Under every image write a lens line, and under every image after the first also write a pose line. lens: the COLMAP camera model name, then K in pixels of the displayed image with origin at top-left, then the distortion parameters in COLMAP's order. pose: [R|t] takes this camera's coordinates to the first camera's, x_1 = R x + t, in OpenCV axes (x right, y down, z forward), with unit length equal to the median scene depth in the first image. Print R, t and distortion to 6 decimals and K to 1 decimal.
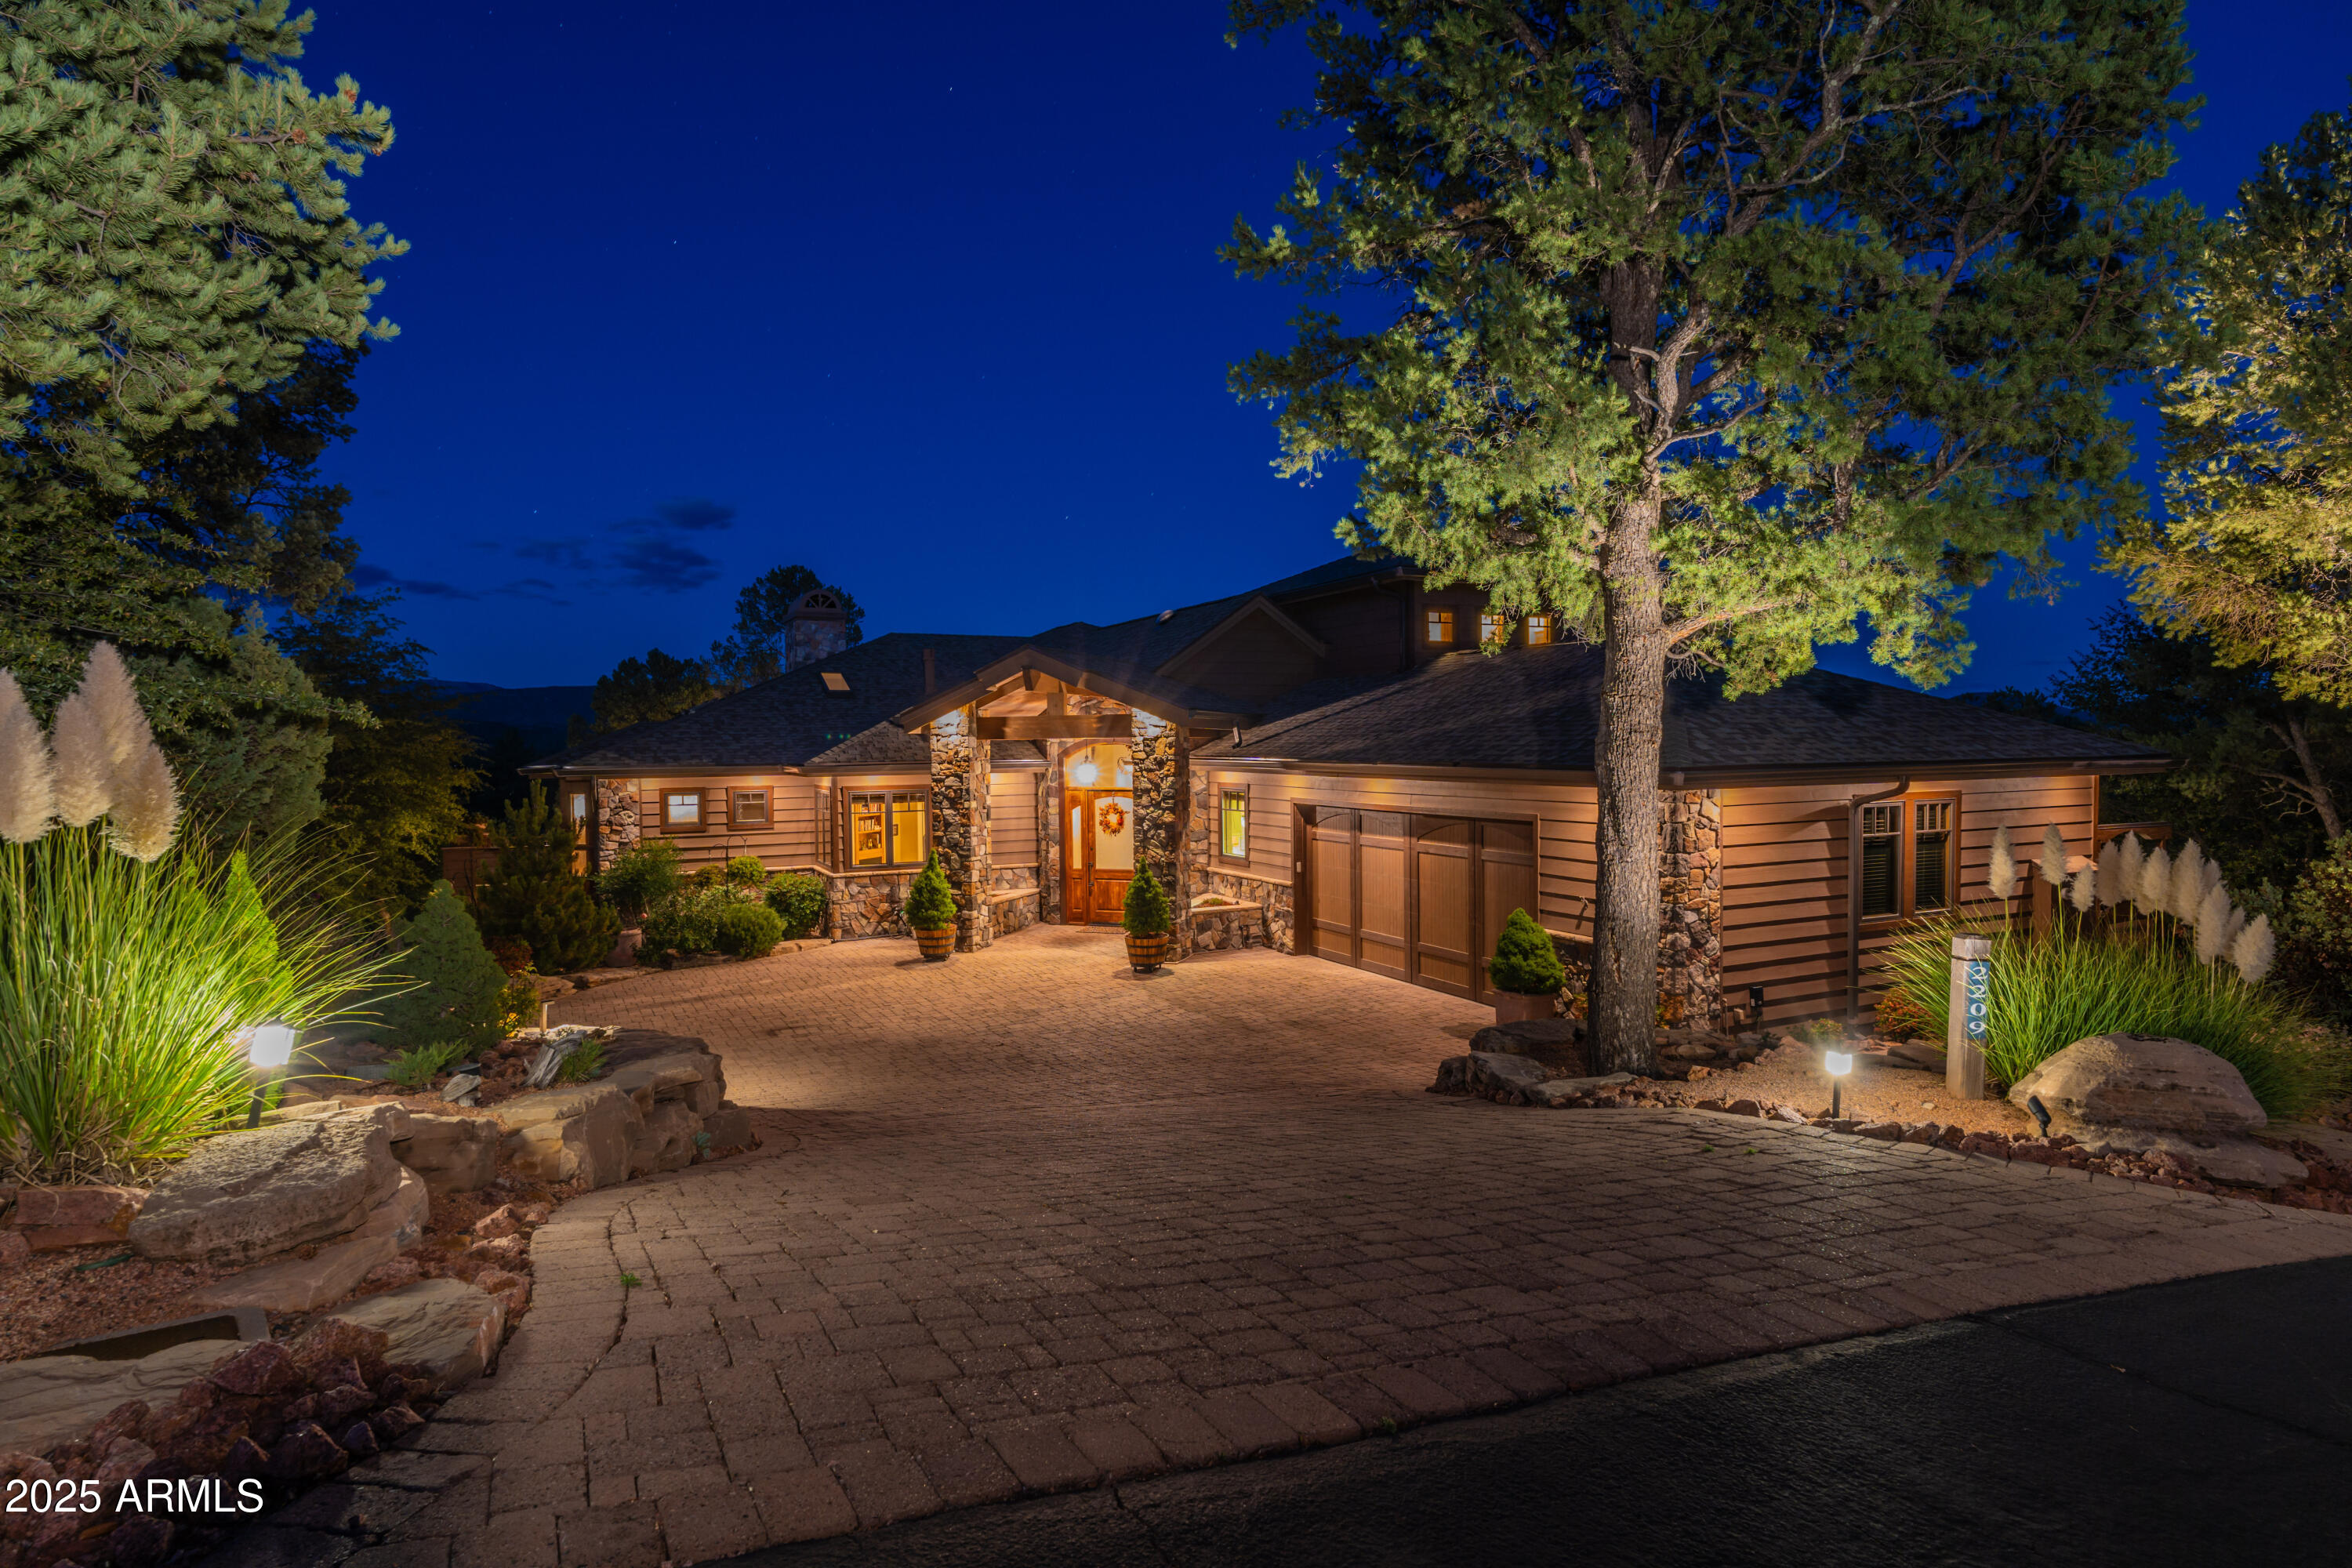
lens RADIAL K [[1282.6, 0, 1175.1], [0, 1282.6, 780.3], [0, 0, 1]] dist [-0.001053, -0.000036]
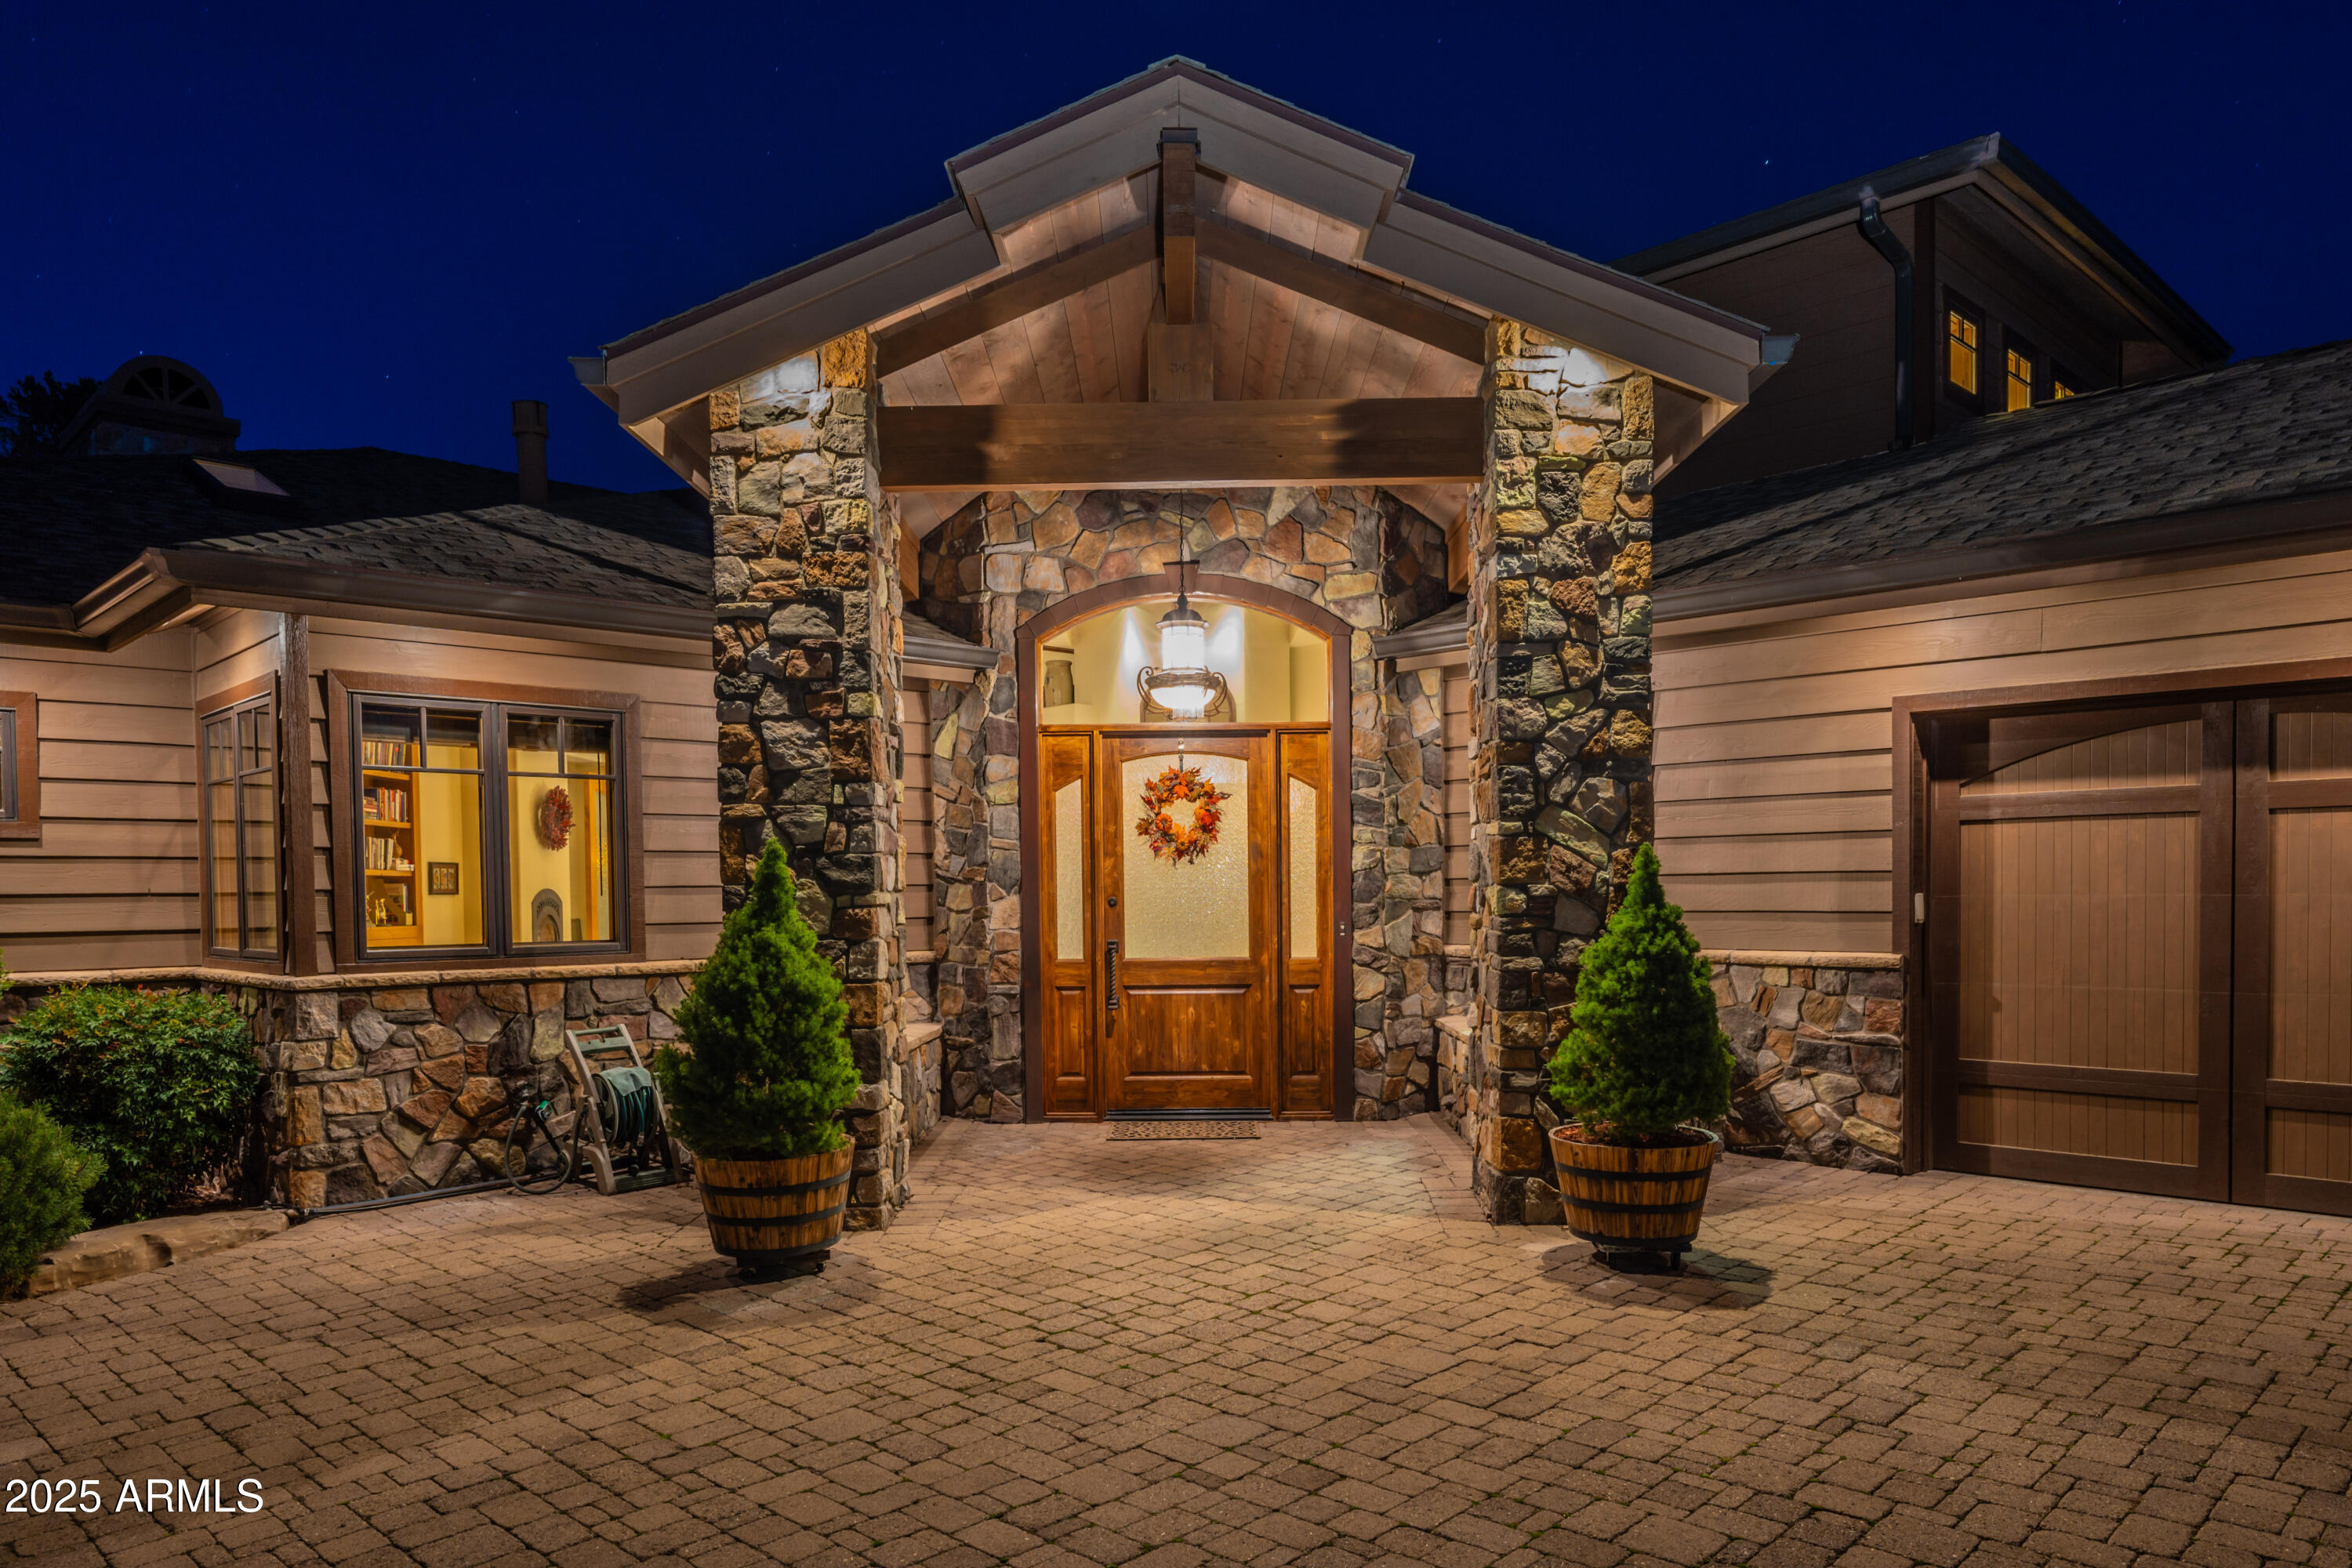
lens RADIAL K [[1561.5, 0, 1197.2], [0, 1561.5, 947.7], [0, 0, 1]] dist [-0.000387, -0.001132]
pose [[0.943953, -0.009883, 0.329932, -0.194700], [0.010065, 0.999949, 0.001157, 0.068973], [-0.329926, 0.002228, 0.944004, 0.618903]]
